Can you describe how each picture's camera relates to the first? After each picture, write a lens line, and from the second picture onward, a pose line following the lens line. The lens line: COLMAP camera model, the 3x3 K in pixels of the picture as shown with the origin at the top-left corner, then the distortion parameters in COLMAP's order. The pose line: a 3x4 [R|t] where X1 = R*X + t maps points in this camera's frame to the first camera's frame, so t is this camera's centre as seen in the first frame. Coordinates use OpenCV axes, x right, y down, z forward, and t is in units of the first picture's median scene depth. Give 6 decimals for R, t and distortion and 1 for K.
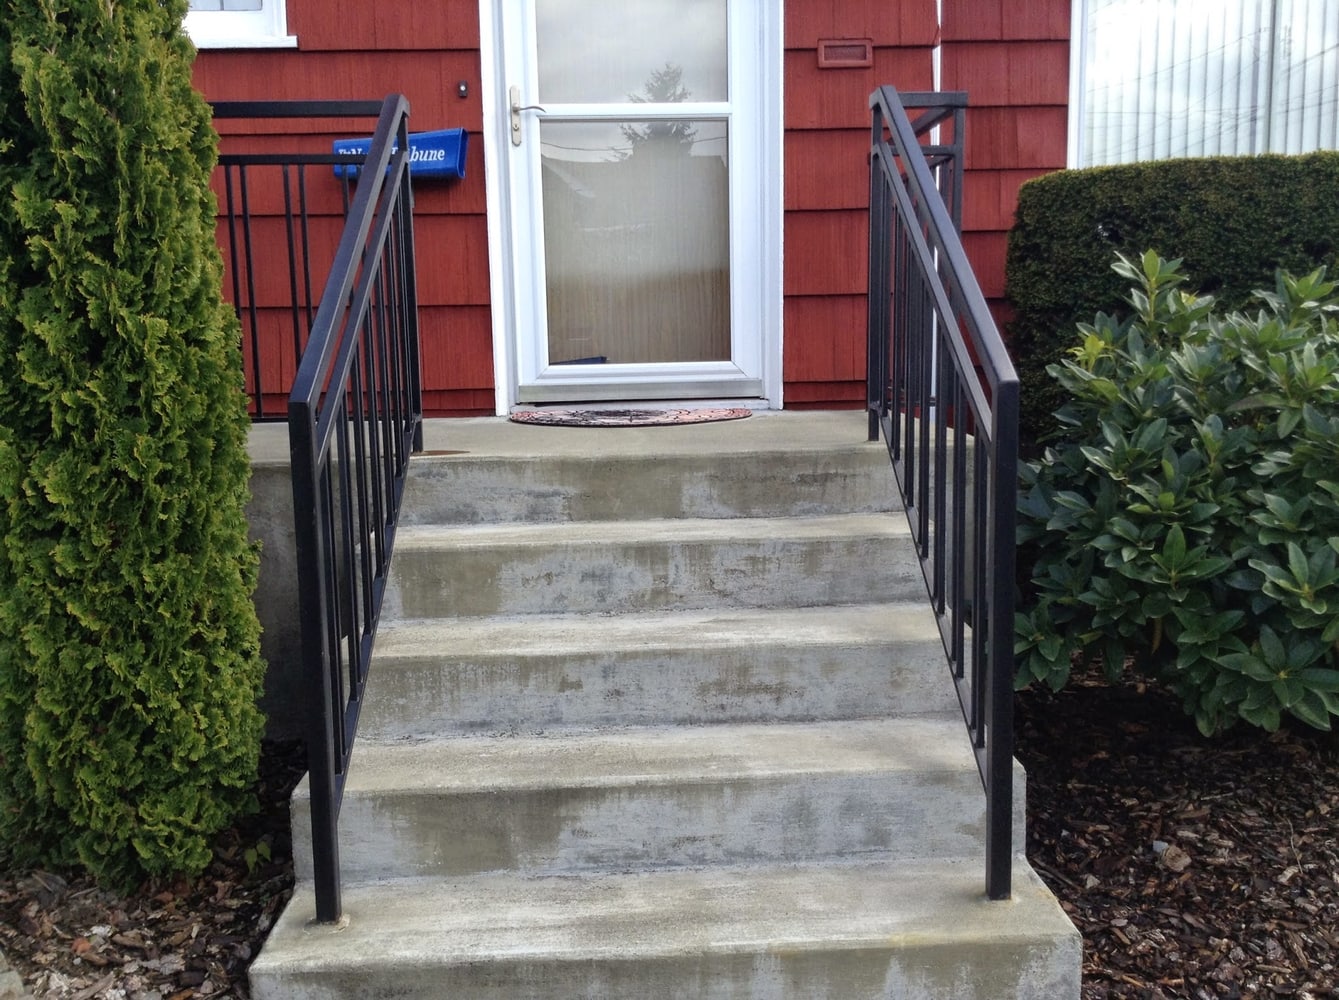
lens RADIAL K [[1177.3, 0, 666.6], [0, 1177.3, 499.7], [0, 0, 1]] dist [0.018930, -0.026656]
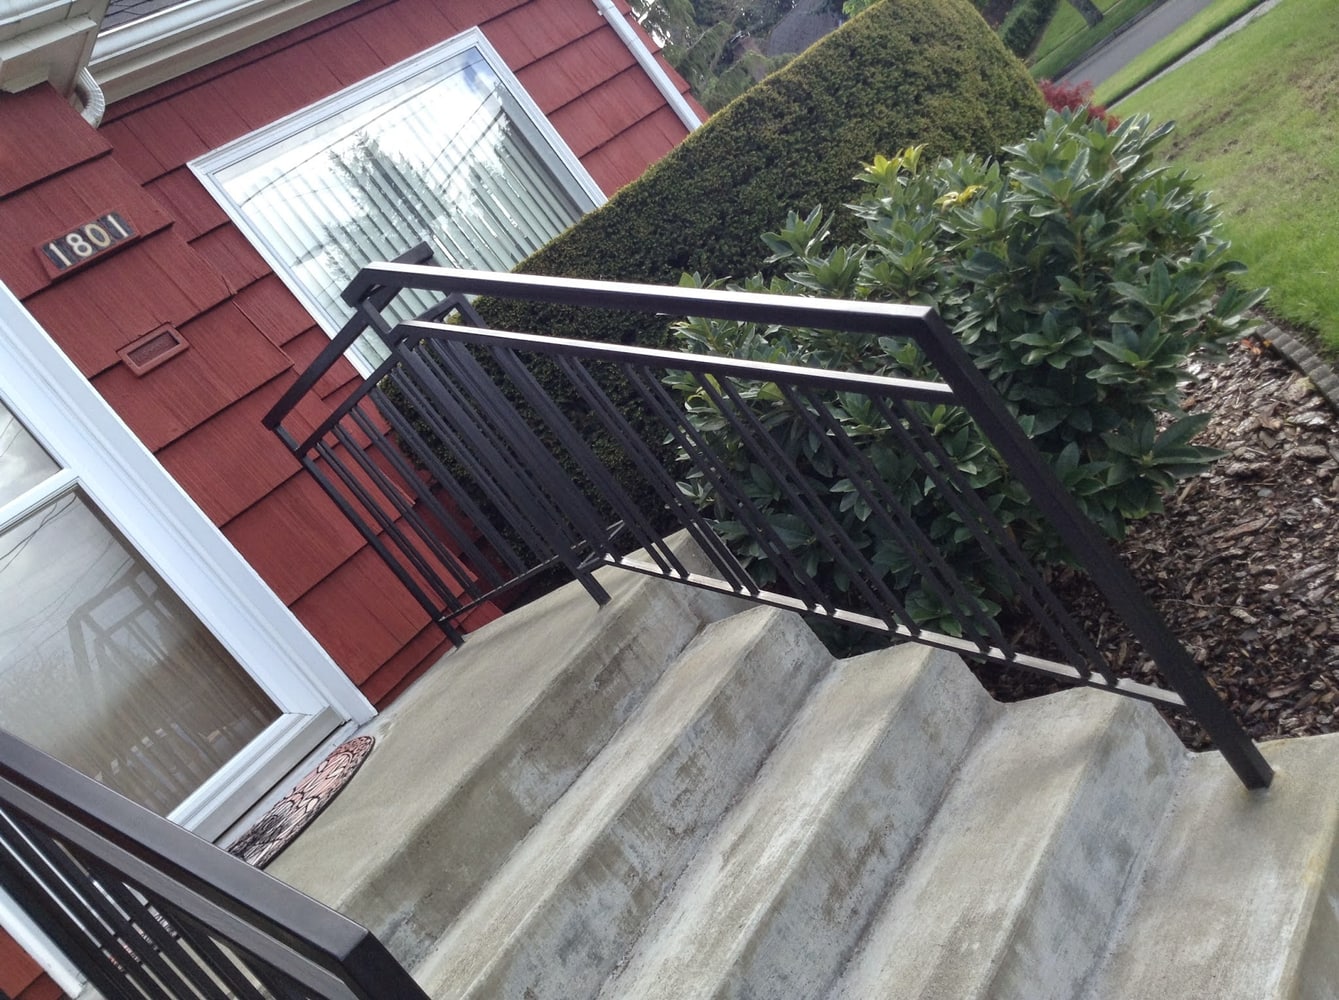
lens RADIAL K [[1177.3, 0, 669.2], [0, 1177.3, 498.1], [0, 0, 1]] dist [0.018930, -0.026656]
pose [[0.590865, -0.544889, 0.594957, -0.291806], [0.671766, 0.740679, 0.011201, -0.095510], [-0.446776, 0.393054, 0.803679, 0.307873]]
